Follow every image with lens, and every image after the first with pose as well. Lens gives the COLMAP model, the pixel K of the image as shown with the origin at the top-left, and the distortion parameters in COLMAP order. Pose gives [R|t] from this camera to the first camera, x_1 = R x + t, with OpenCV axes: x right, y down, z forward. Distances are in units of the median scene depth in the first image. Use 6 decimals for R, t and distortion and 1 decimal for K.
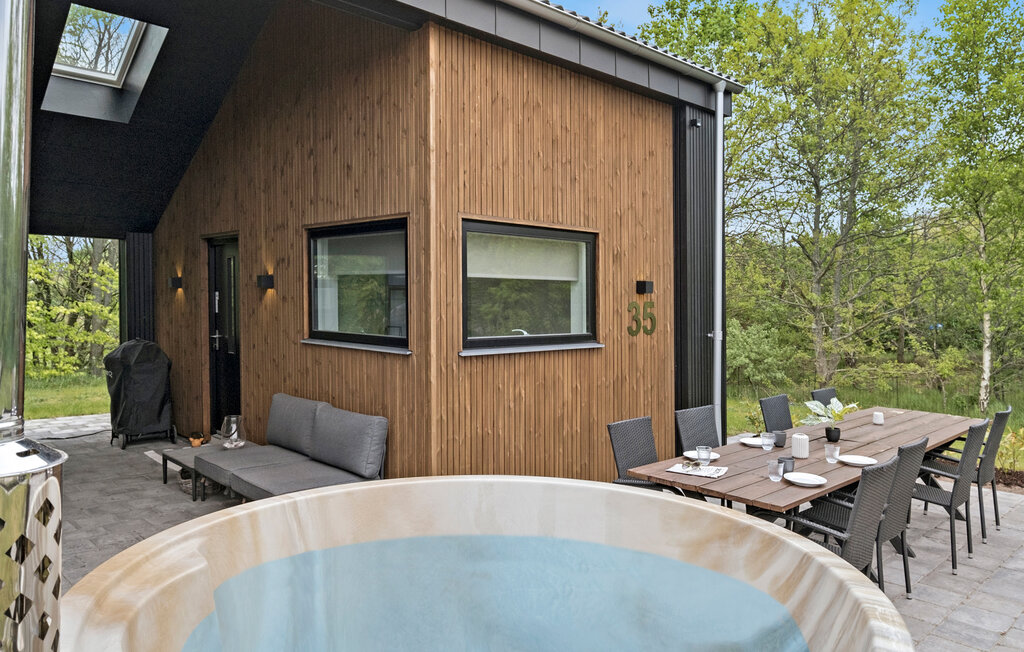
lens RADIAL K [[762.1, 0, 512.0], [0, 762.1, 326.0], [0, 0, 1]] dist [-0.056233, -0.000050]
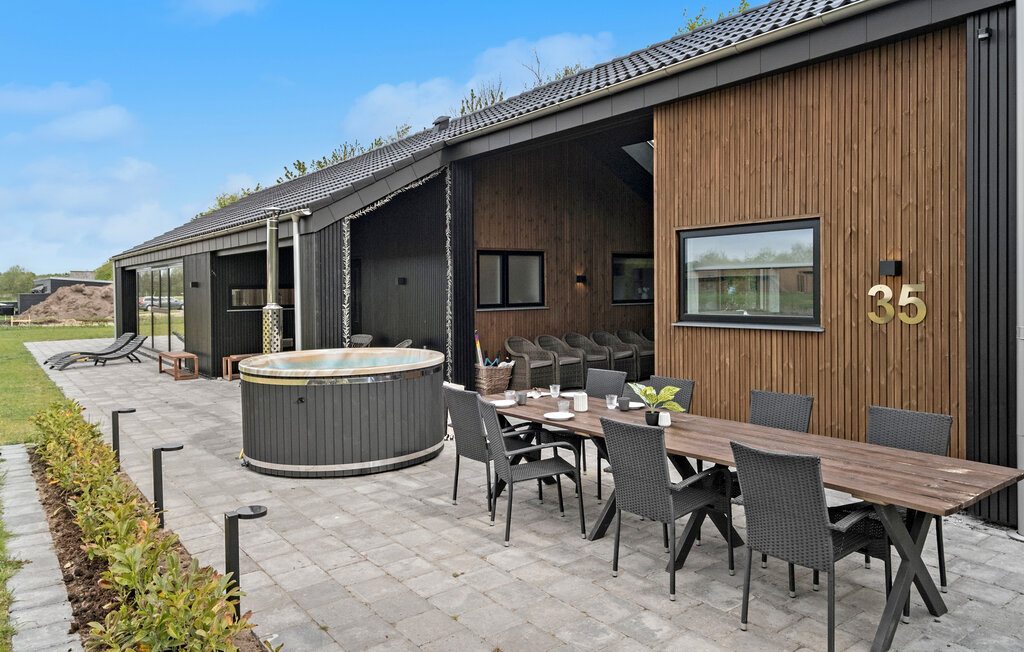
lens RADIAL K [[729.1, 0, 512.0], [0, 729.1, 326.0], [0, 0, 1]] dist [0.005013, 0.003672]
pose [[-0.149600, 0.031417, -0.988247, 1.242657], [-0.035665, 0.998673, 0.037147, -0.000700], [0.988103, 0.040803, -0.148281, 0.828144]]
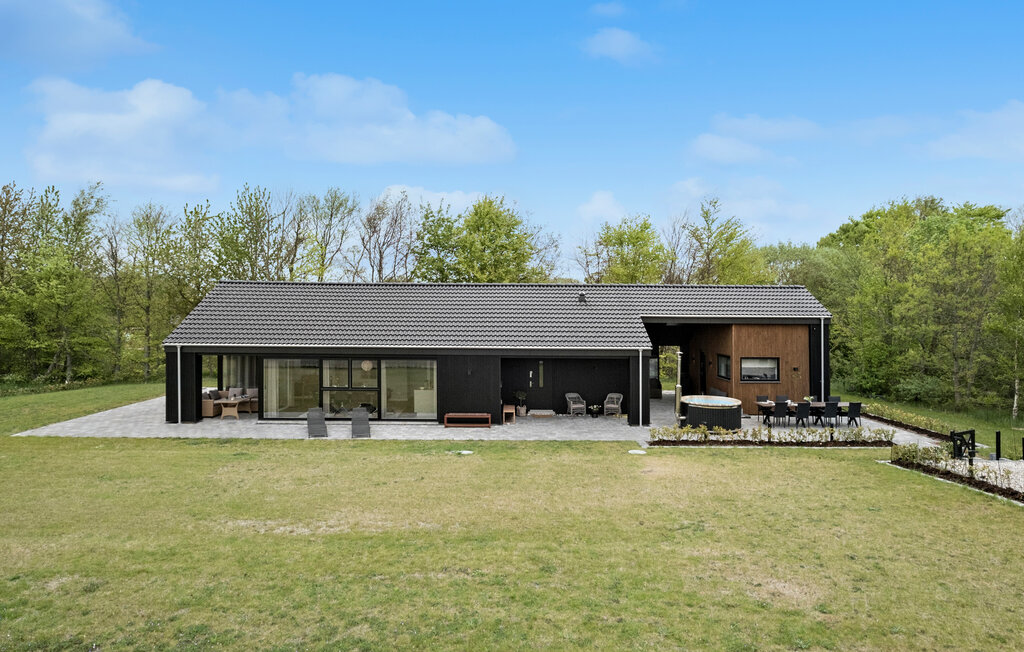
lens RADIAL K [[600.5, 0, 512.0], [0, 600.5, 326.0], [0, 0, 1]] dist [-0.000809, -0.000354]
pose [[0.734448, 0.006299, -0.678636, 1.507417], [-0.022008, 0.999652, -0.014539, -0.244206], [0.678308, 0.025614, 0.734331, -2.980869]]
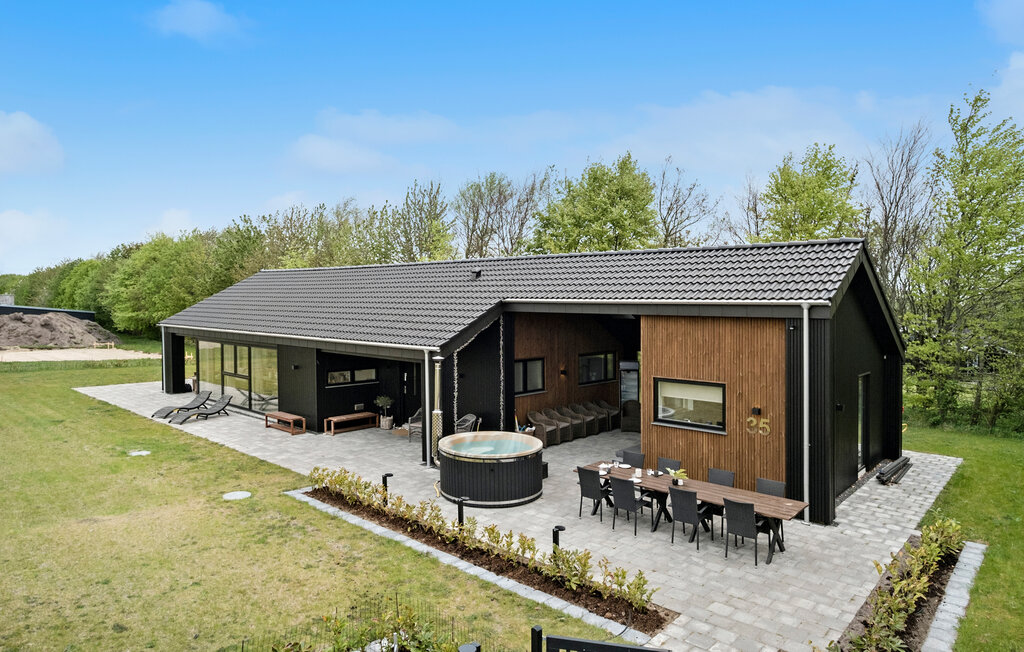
lens RADIAL K [[642.5, 0, 512.0], [0, 642.5, 326.0], [0, 0, 1]] dist [-0.002966, -0.001775]
pose [[0.050124, 0.011396, -0.998678, 2.198515], [-0.054963, 0.998451, 0.008635, -0.303565], [0.997229, 0.054458, 0.050673, 0.288829]]
